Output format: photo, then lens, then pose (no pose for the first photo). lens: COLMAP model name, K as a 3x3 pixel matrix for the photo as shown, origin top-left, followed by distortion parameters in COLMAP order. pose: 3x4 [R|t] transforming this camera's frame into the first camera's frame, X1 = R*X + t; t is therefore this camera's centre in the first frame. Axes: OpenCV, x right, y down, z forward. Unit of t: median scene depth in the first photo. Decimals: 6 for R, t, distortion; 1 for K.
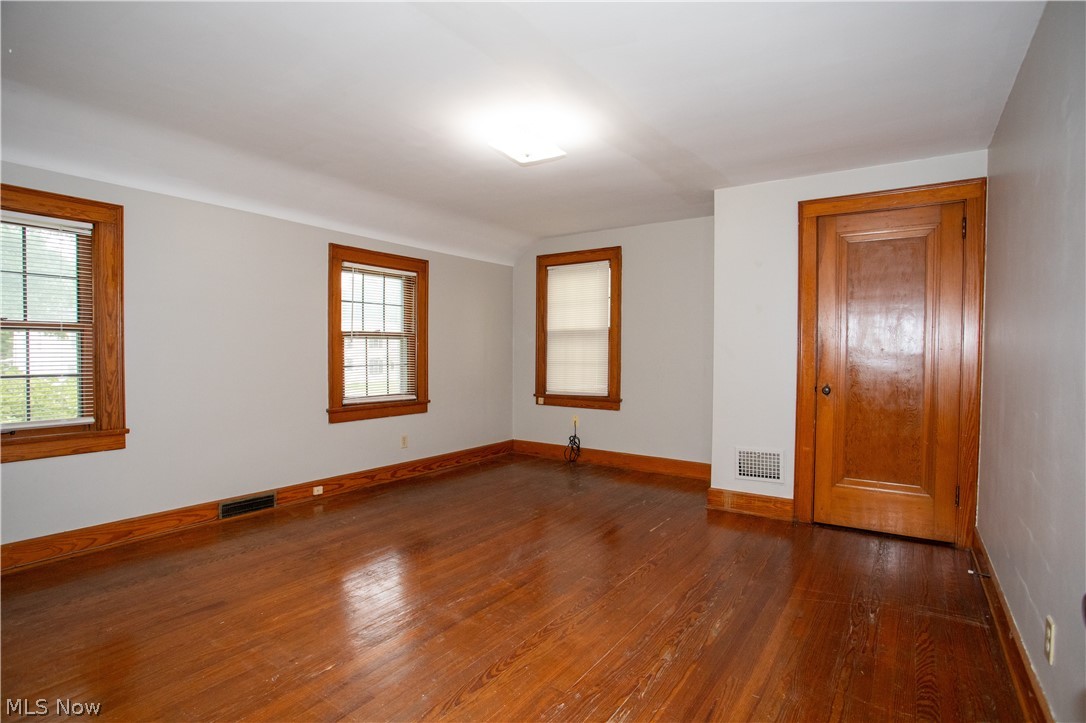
lens RADIAL K [[524.0, 0, 537.4], [0, 524.0, 365.2], [0, 0, 1]] dist [-0.013201, 0.000520]
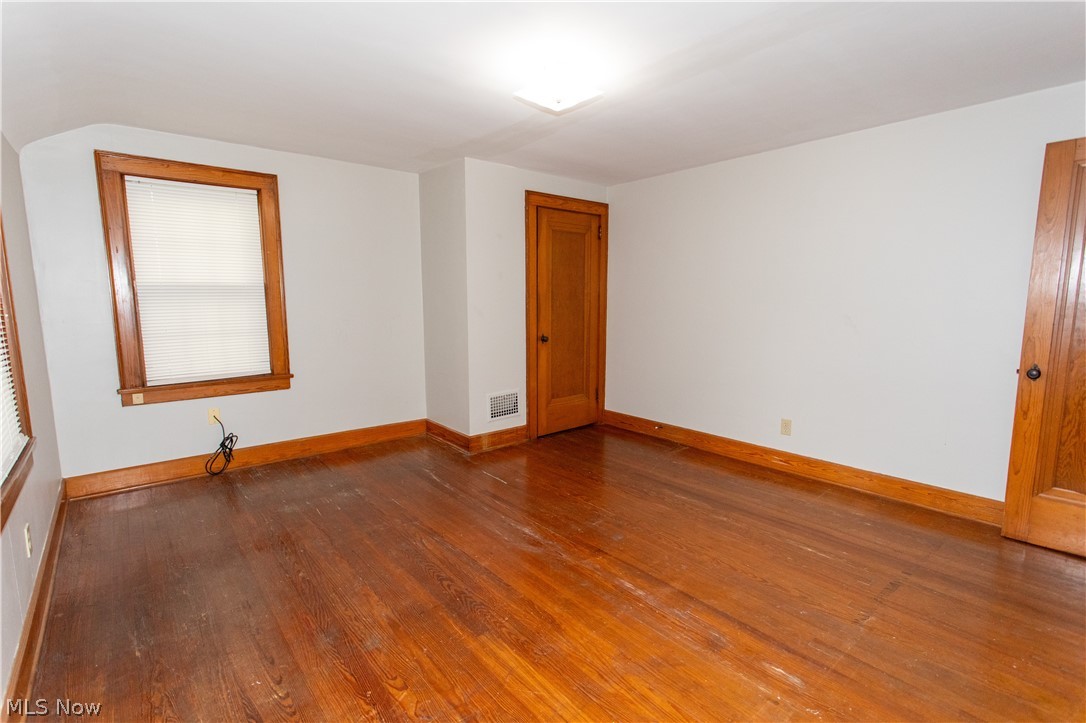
lens RADIAL K [[524.0, 0, 537.4], [0, 524.0, 365.2], [0, 0, 1]] dist [-0.013201, 0.000520]
pose [[0.267685, -0.134832, 0.954026, -0.687746], [0.030541, 0.990850, 0.131467, -0.057049], [-0.963022, -0.006055, 0.269354, 0.589263]]
